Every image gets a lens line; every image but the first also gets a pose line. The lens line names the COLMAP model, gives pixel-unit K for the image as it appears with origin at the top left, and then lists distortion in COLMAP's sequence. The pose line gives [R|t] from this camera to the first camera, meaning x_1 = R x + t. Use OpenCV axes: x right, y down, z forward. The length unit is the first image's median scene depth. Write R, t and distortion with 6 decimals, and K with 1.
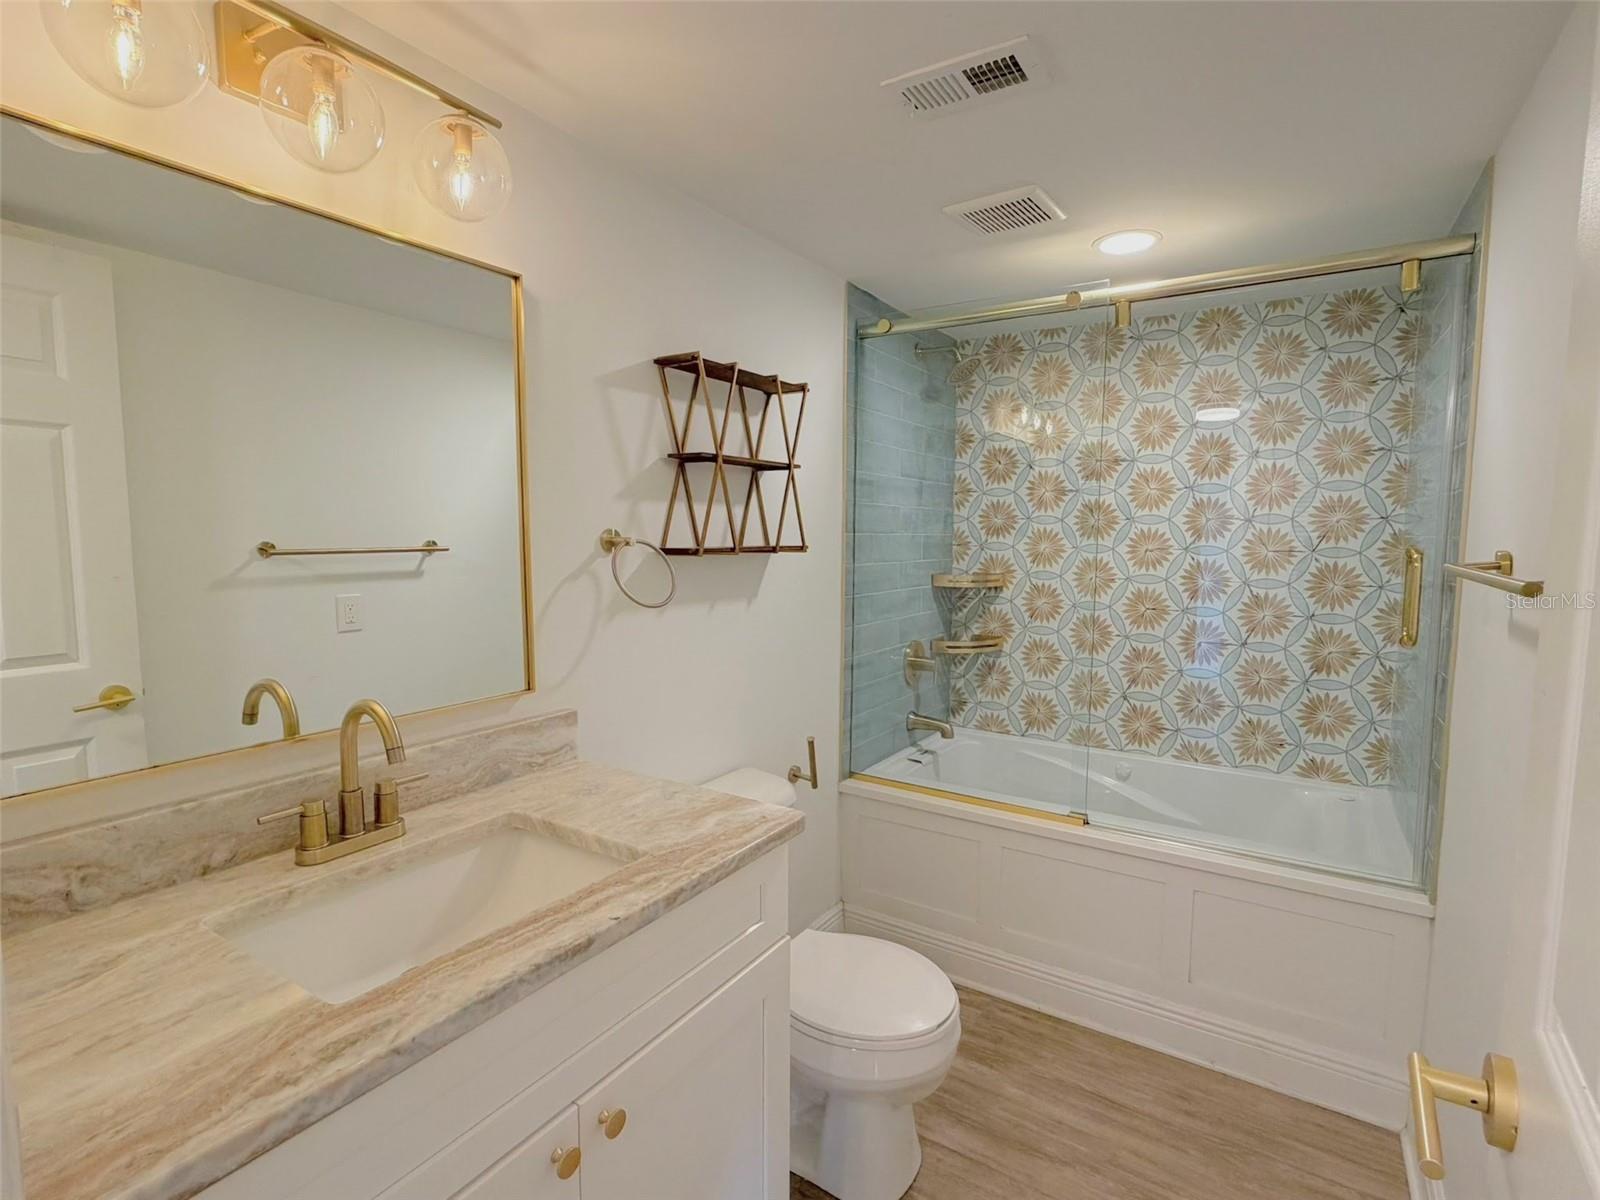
lens RADIAL K [[782.4, 0, 800.0], [0, 782.4, 600.0], [0, 0, 1]] dist [-0.000263, -0.000316]
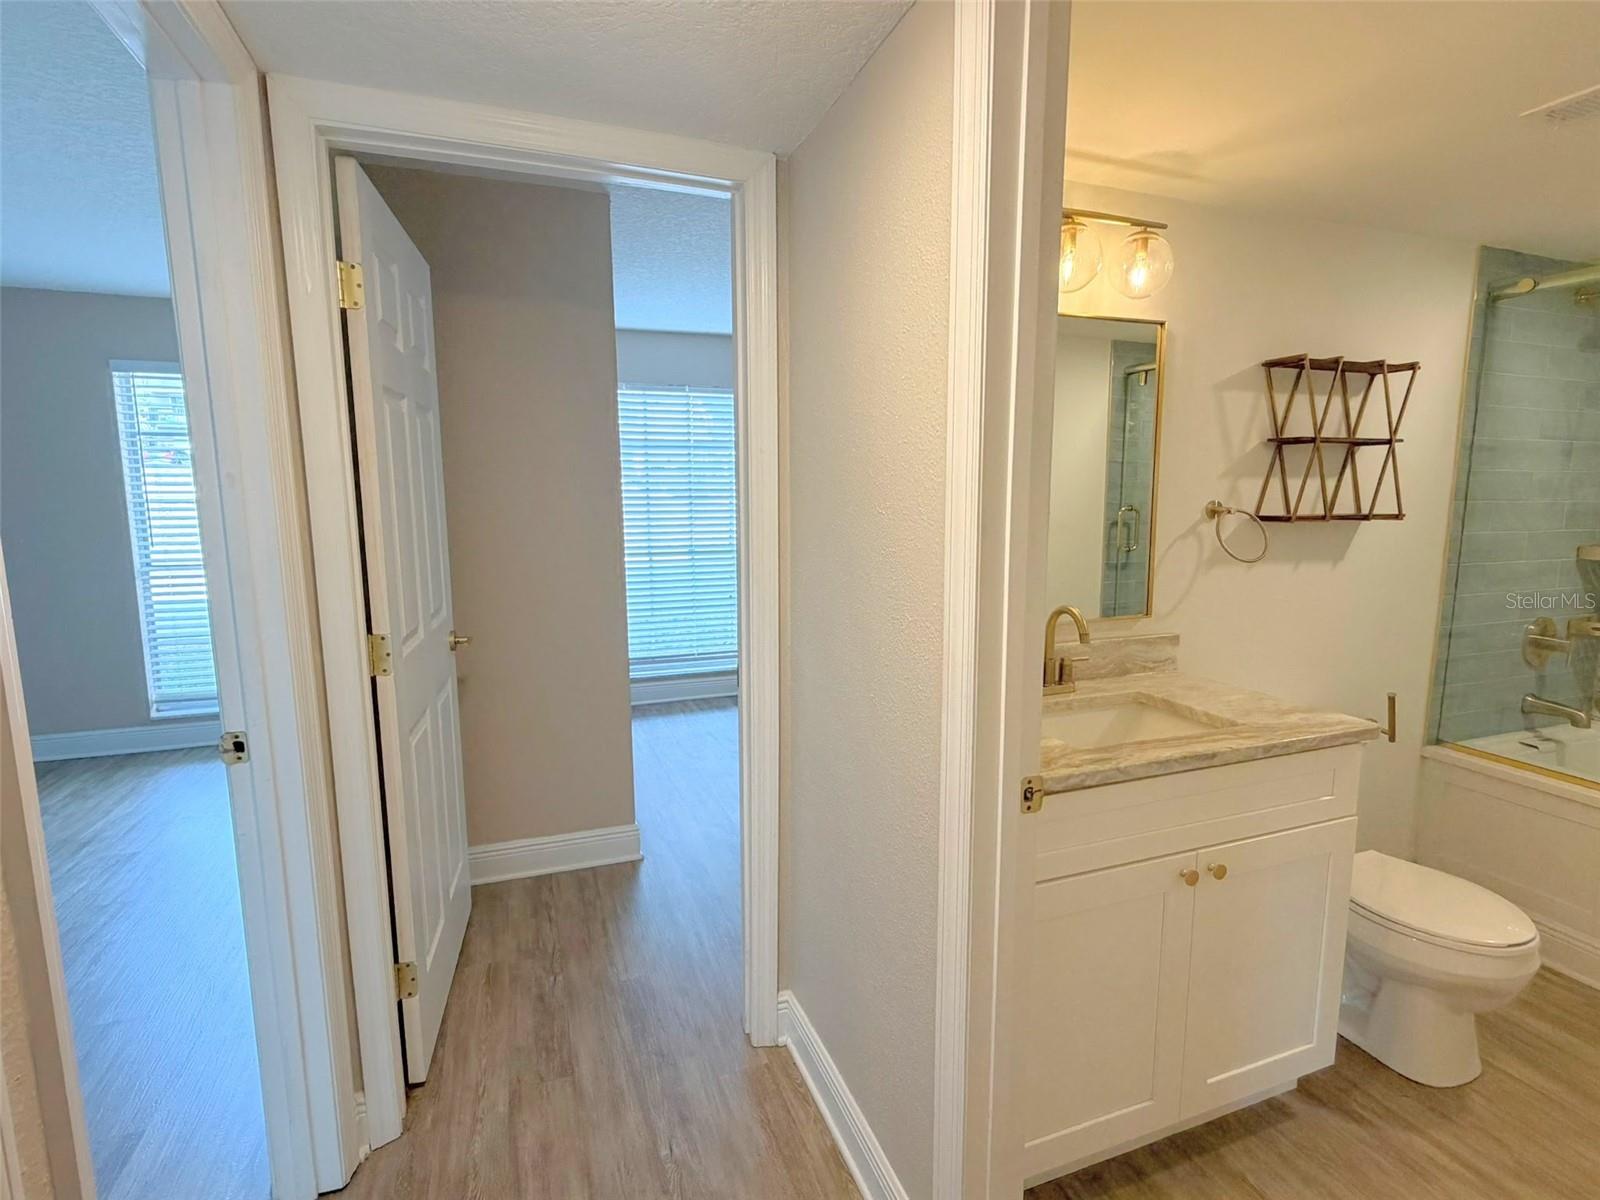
lens RADIAL K [[782.4, 0, 800.0], [0, 782.4, 600.0], [0, 0, 1]] dist [-0.000263, -0.000316]
pose [[0.796489, 0.074569, -0.600037, 0.001855], [-0.045163, 0.996931, 0.063943, 0.019919], [0.602964, -0.023831, 0.797412, -0.417674]]
